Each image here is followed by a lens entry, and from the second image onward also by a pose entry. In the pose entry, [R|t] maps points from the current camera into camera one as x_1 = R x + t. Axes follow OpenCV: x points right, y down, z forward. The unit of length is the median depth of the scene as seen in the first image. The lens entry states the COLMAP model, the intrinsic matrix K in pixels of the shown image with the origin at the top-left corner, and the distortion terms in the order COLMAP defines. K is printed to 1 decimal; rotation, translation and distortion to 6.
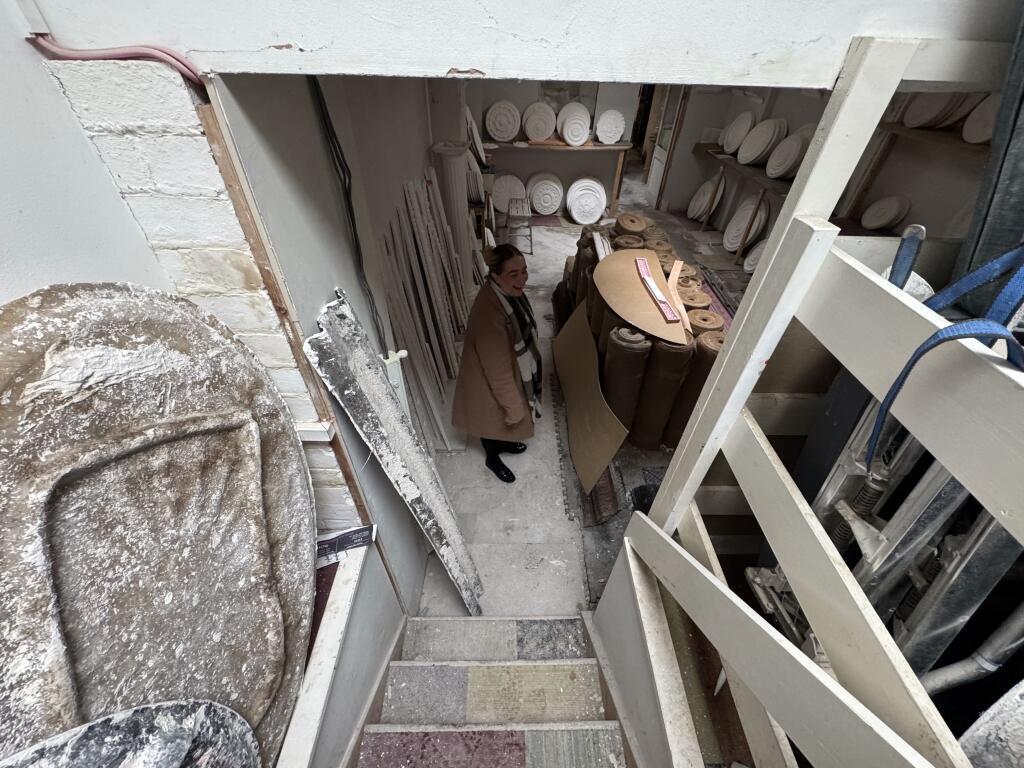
lens RADIAL K [[407.3, 0, 512.0], [0, 407.3, 384.0], [0, 0, 1]] dist [0.002434, -0.000173]
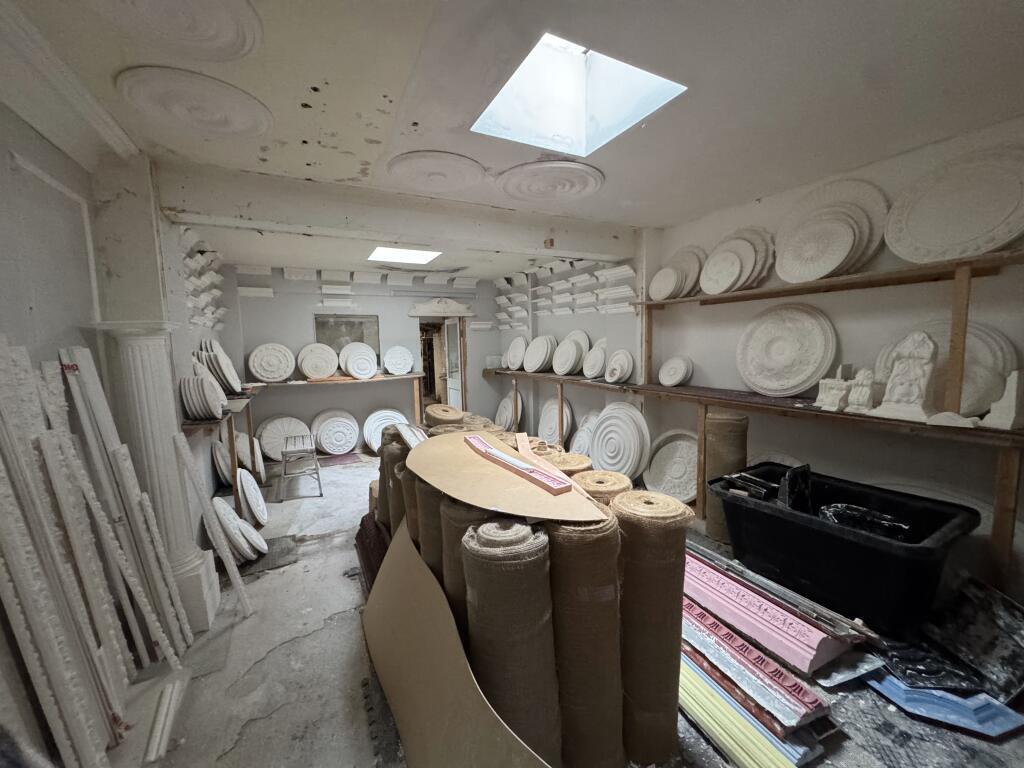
lens RADIAL K [[407.3, 0, 512.0], [0, 407.3, 384.0], [0, 0, 1]] dist [0.002434, -0.000173]
pose [[0.889758, -0.087757, 0.447916, 0.049264], [0.329282, 0.802985, -0.496778, -0.007962], [-0.316074, 0.589503, 0.743359, 0.270212]]
